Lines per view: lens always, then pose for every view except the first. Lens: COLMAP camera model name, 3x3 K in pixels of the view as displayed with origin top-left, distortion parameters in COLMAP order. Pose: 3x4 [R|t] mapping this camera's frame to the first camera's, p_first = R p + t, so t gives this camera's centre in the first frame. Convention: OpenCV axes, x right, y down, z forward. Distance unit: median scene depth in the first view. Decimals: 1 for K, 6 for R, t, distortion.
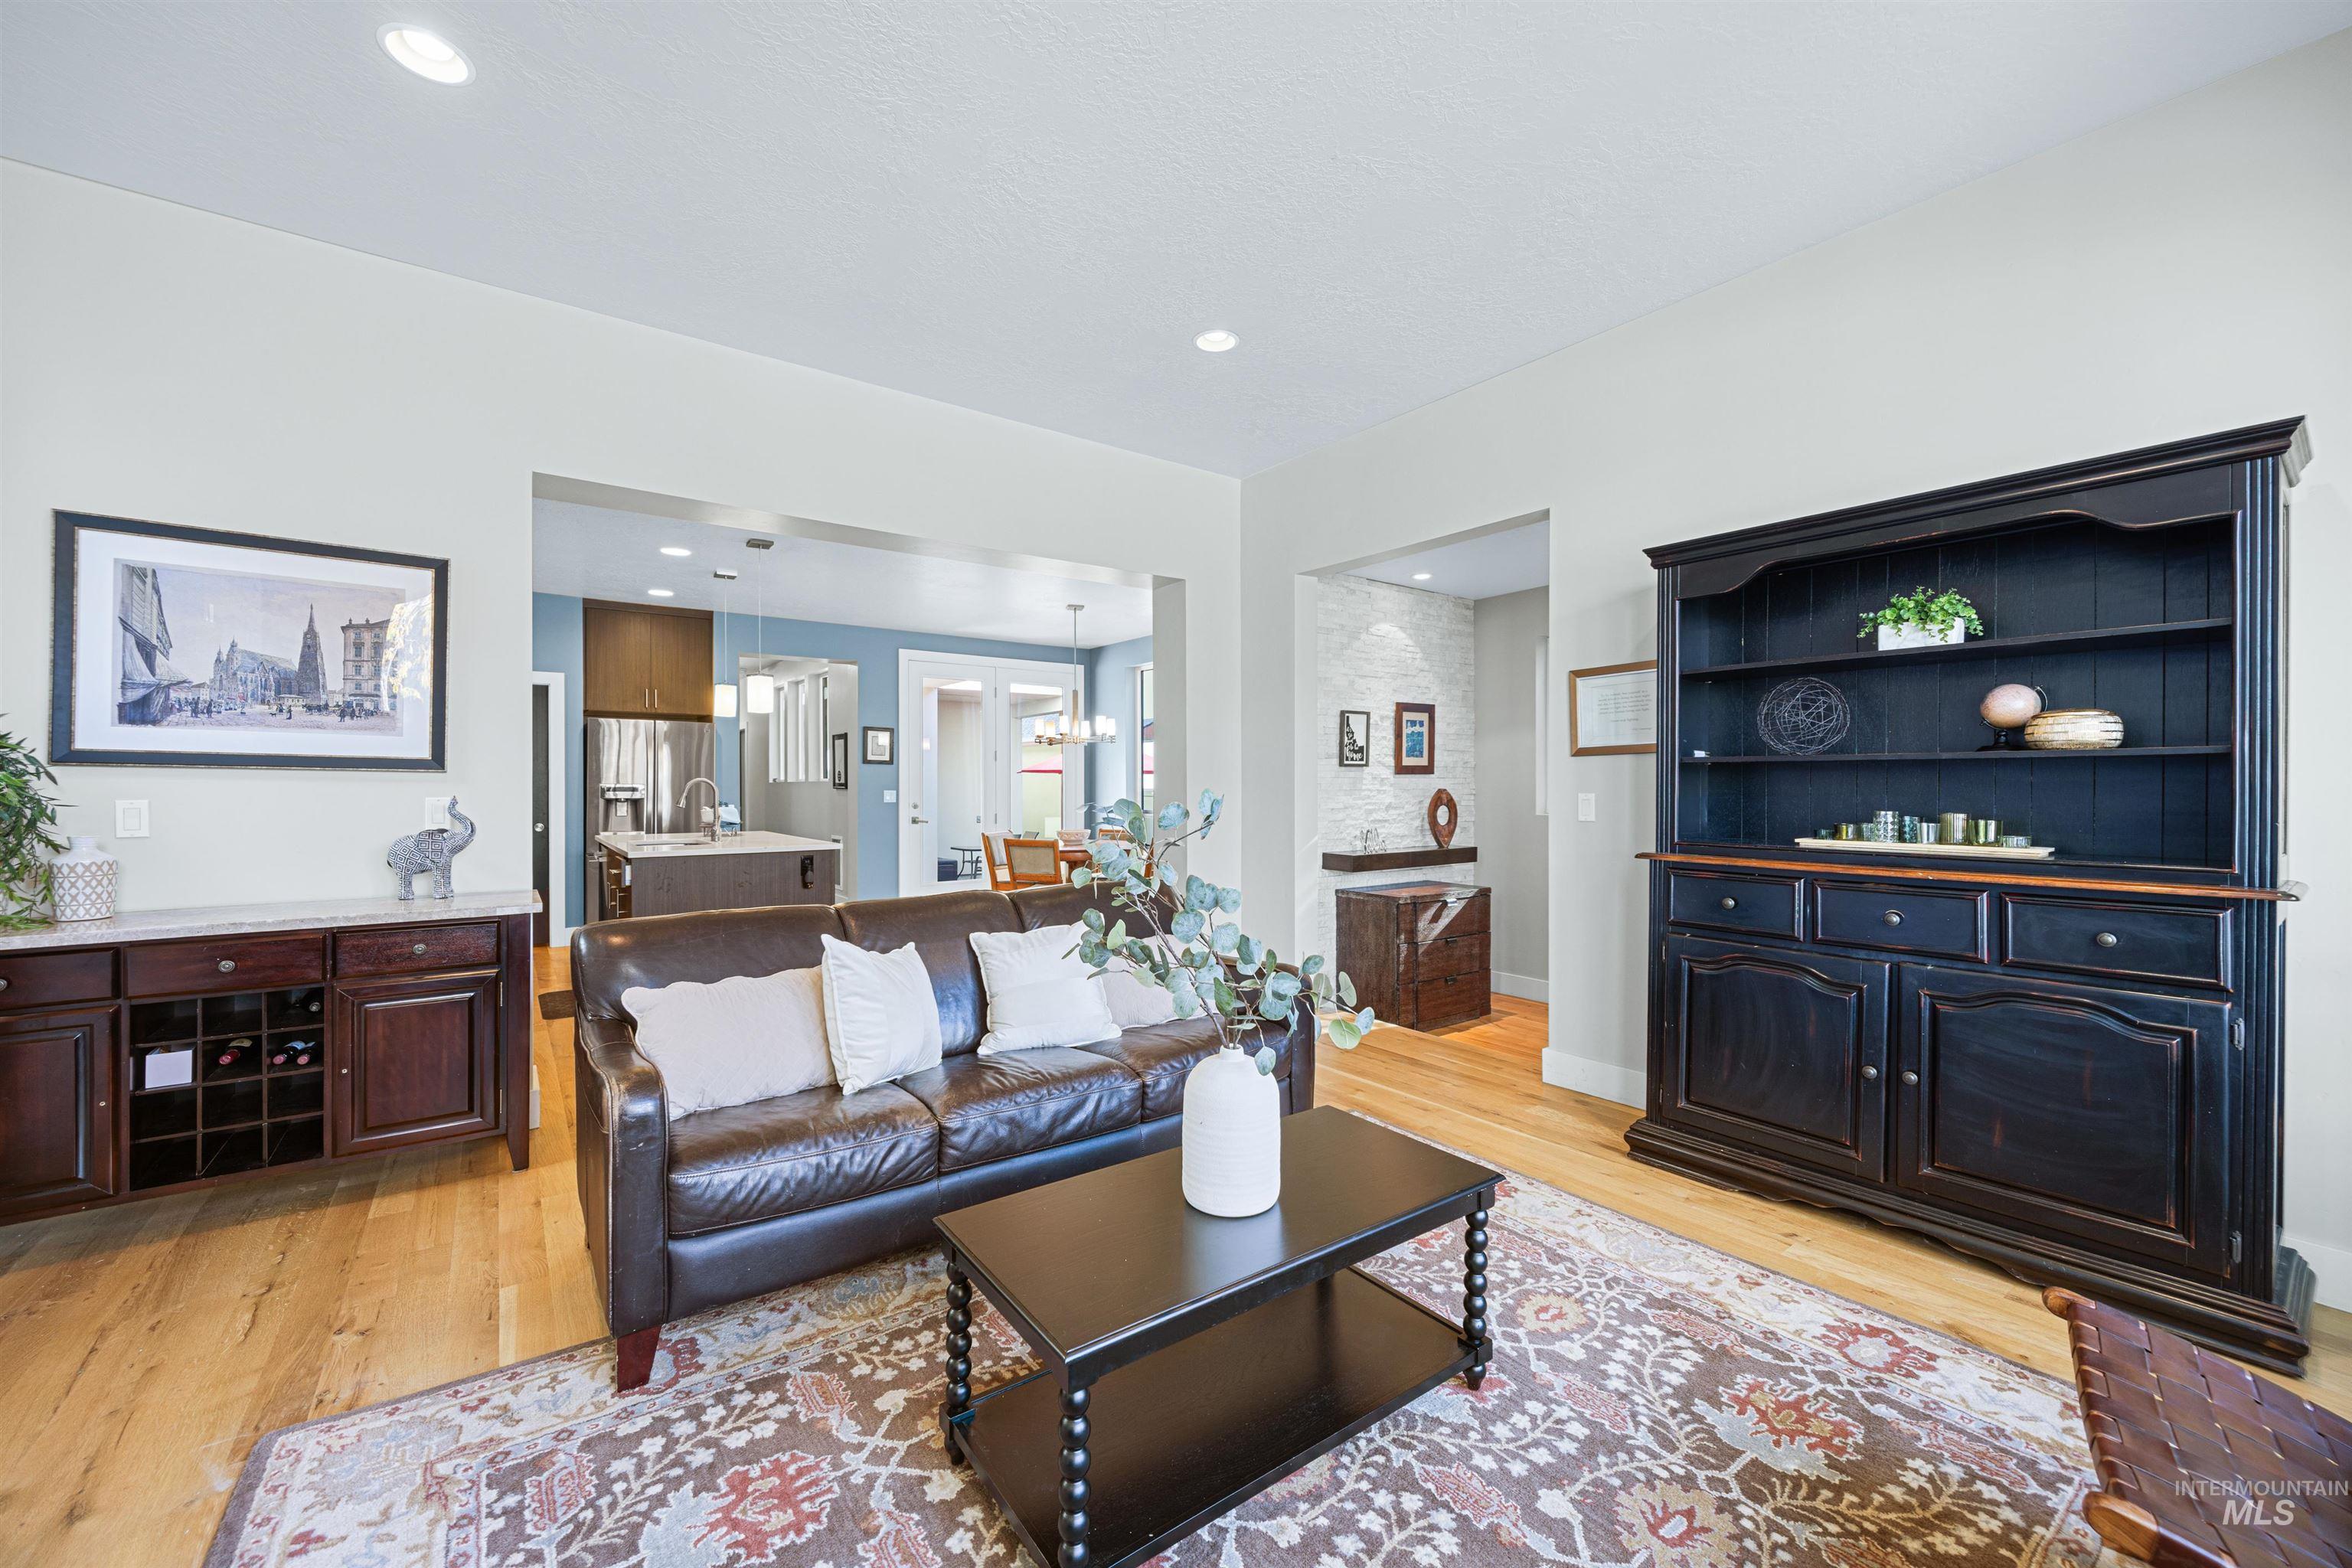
lens RADIAL K [[914.7, 0, 1170.4], [0, 914.7, 748.0], [0, 0, 1]] dist [0.007297, -0.000217]
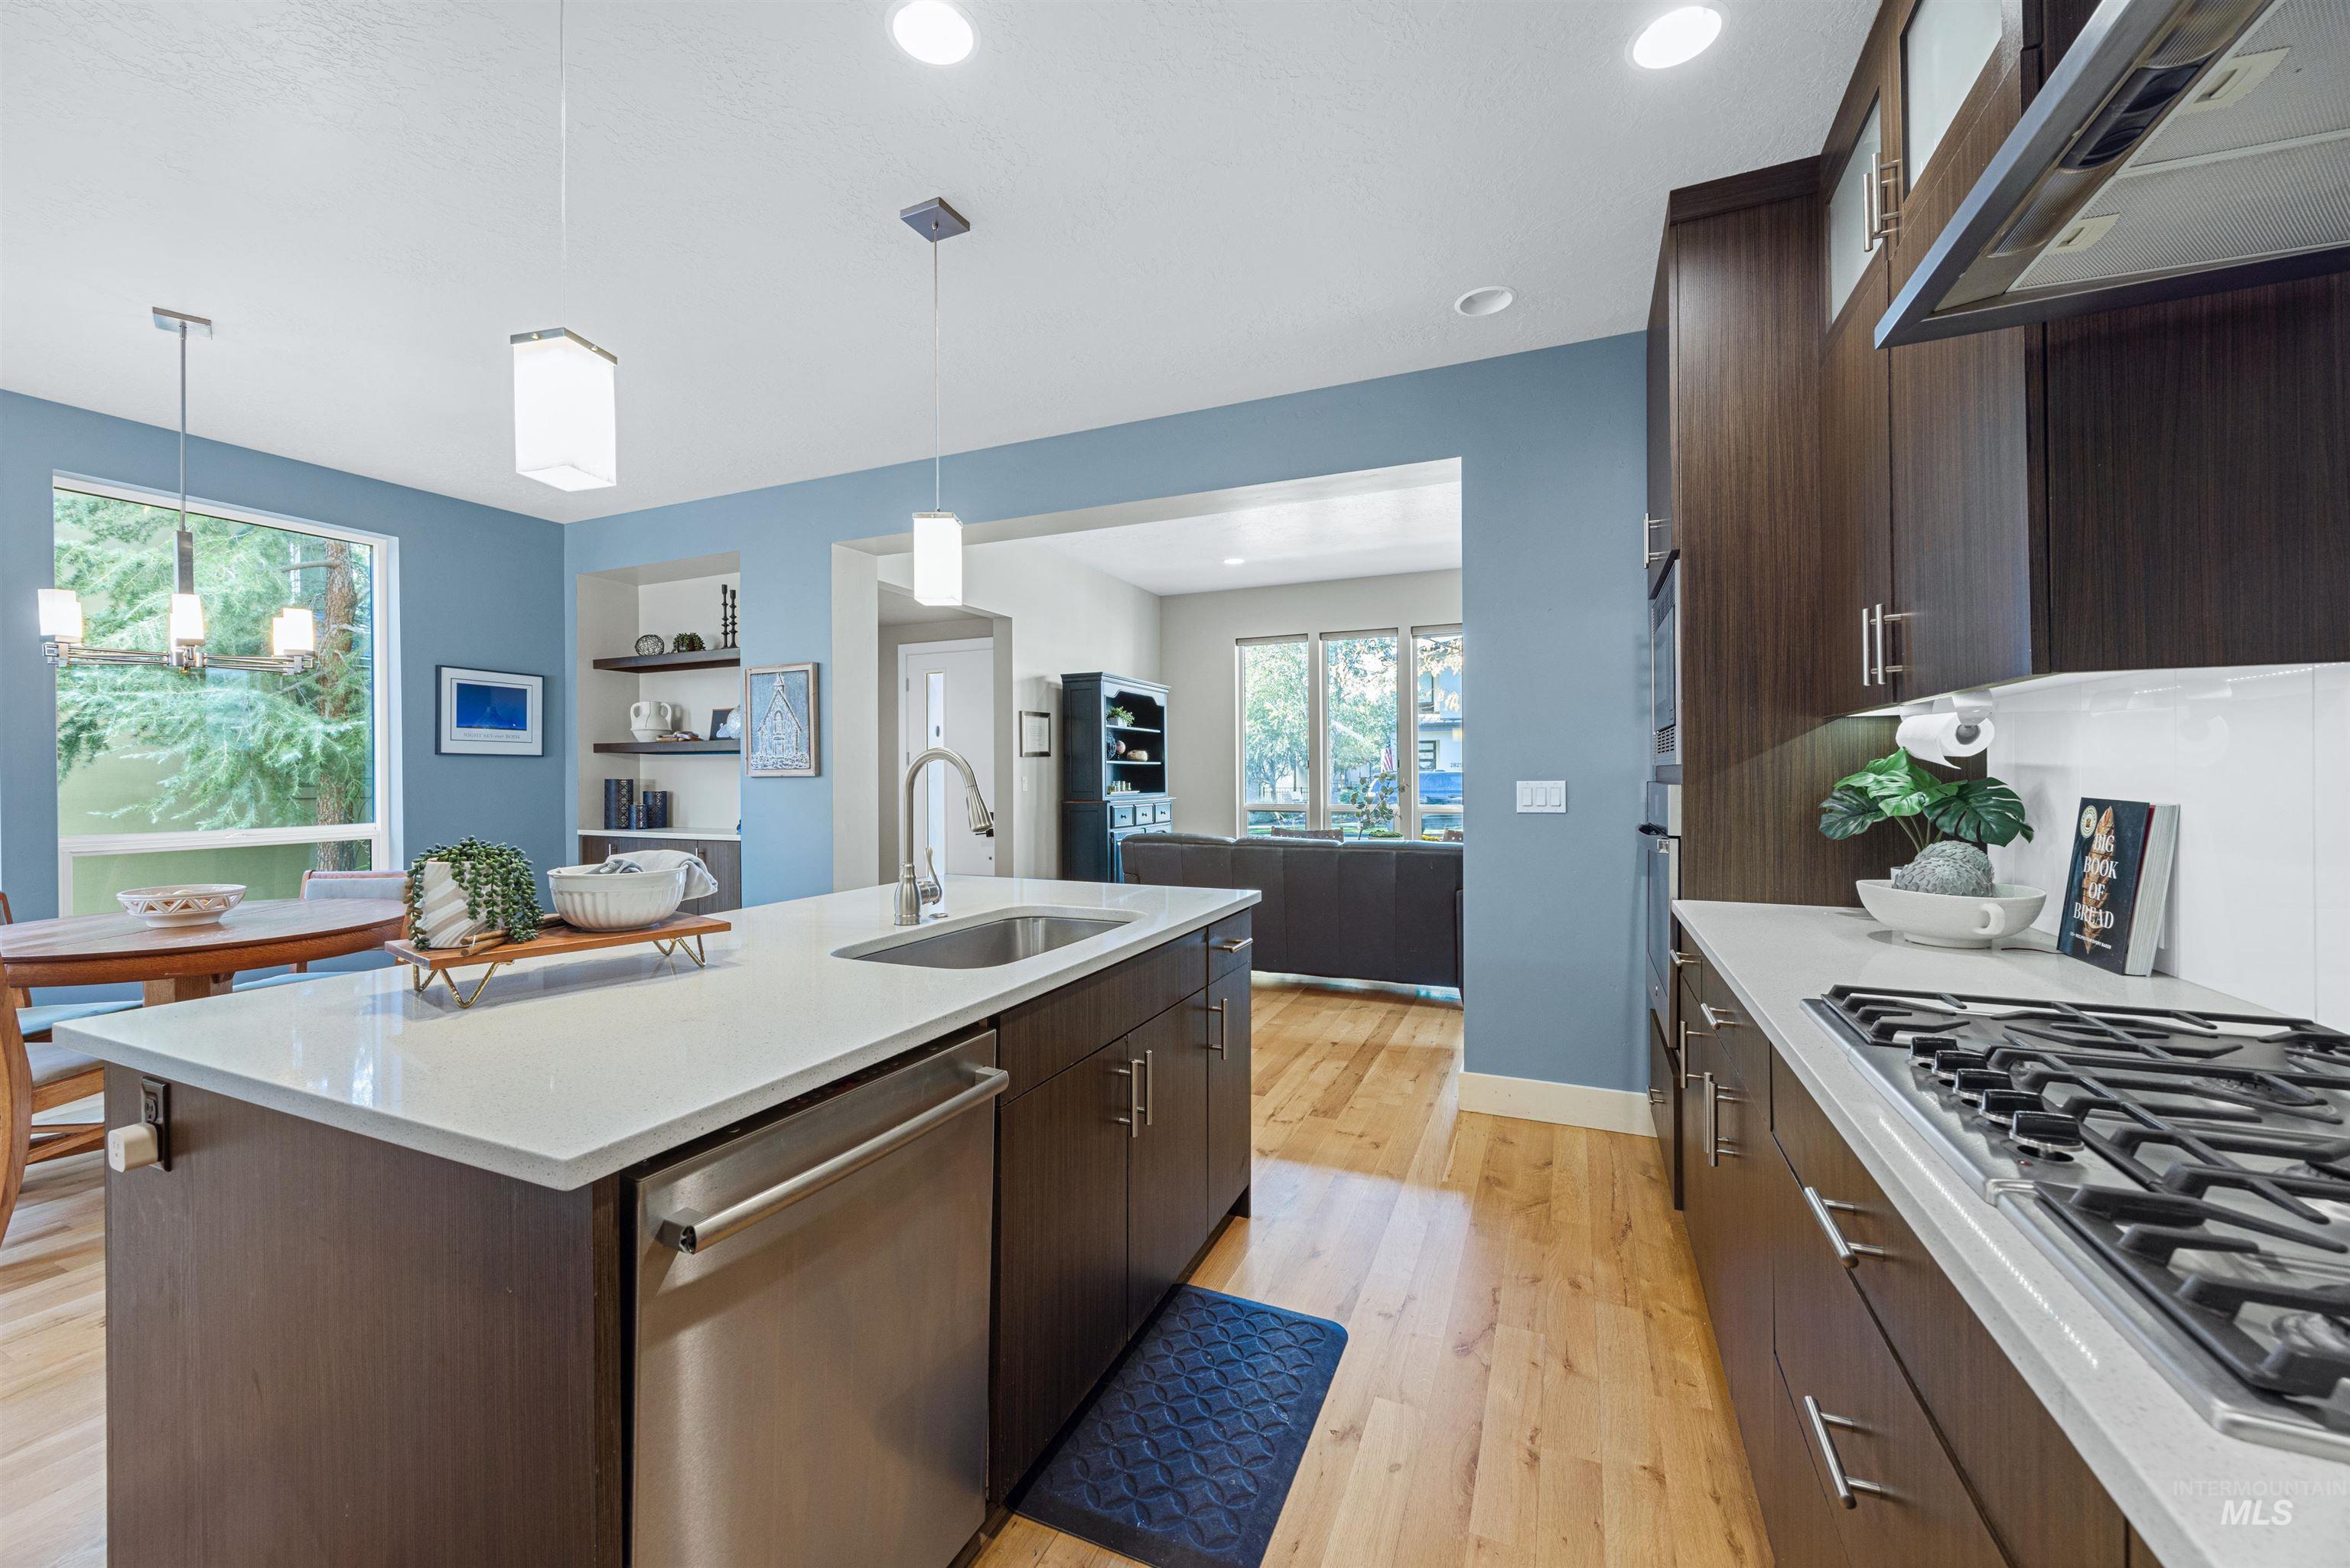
lens RADIAL K [[923.6, 0, 1141.1], [0, 923.6, 773.9], [0, 0, 1]] dist [0.000398, 0.000063]
pose [[-0.477743, 0.002560, 0.878496, -2.490017], [-0.030511, 0.999344, -0.019504, 0.137361], [-0.877970, -0.036122, -0.477351, 3.176438]]
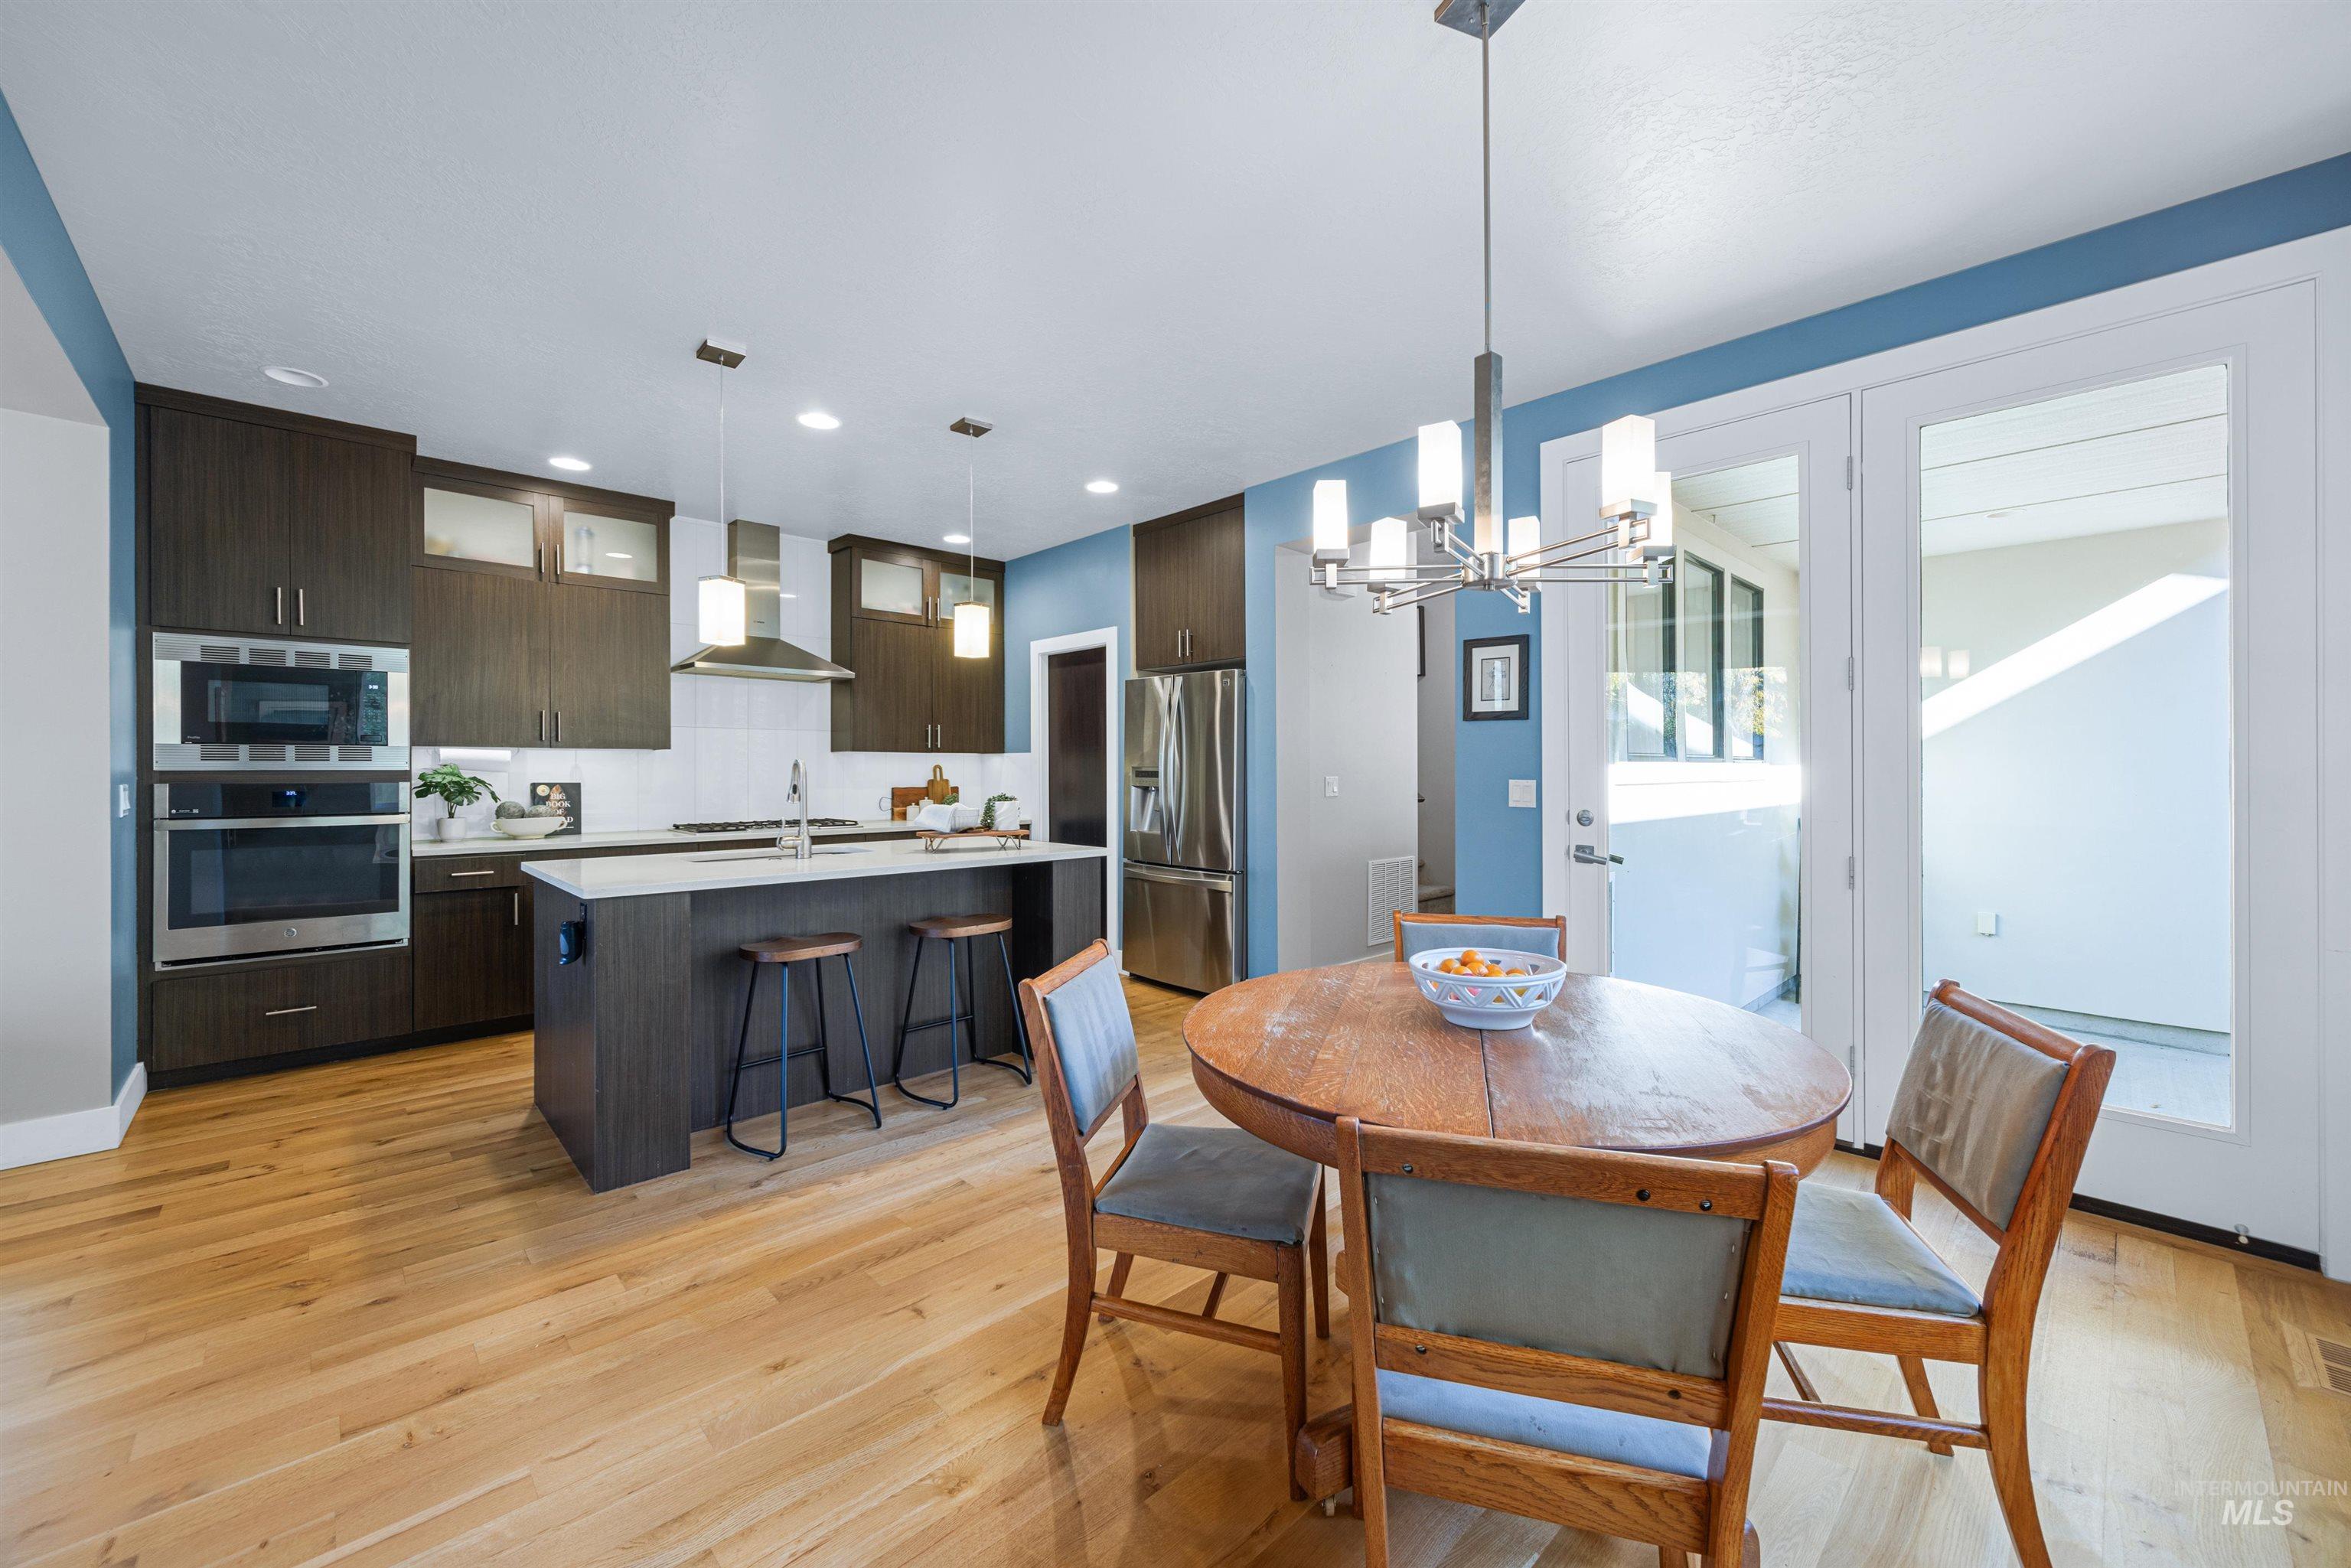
lens RADIAL K [[902.6, 0, 1167.4], [0, 902.6, 770.5], [0, 0, 1]] dist [-0.000701, -0.000265]
pose [[0.118194, 0.002074, -0.992988, 0.428233], [0.042792, 0.999058, 0.007180, 0.138814], [0.992068, -0.043340, 0.117993, 3.420418]]
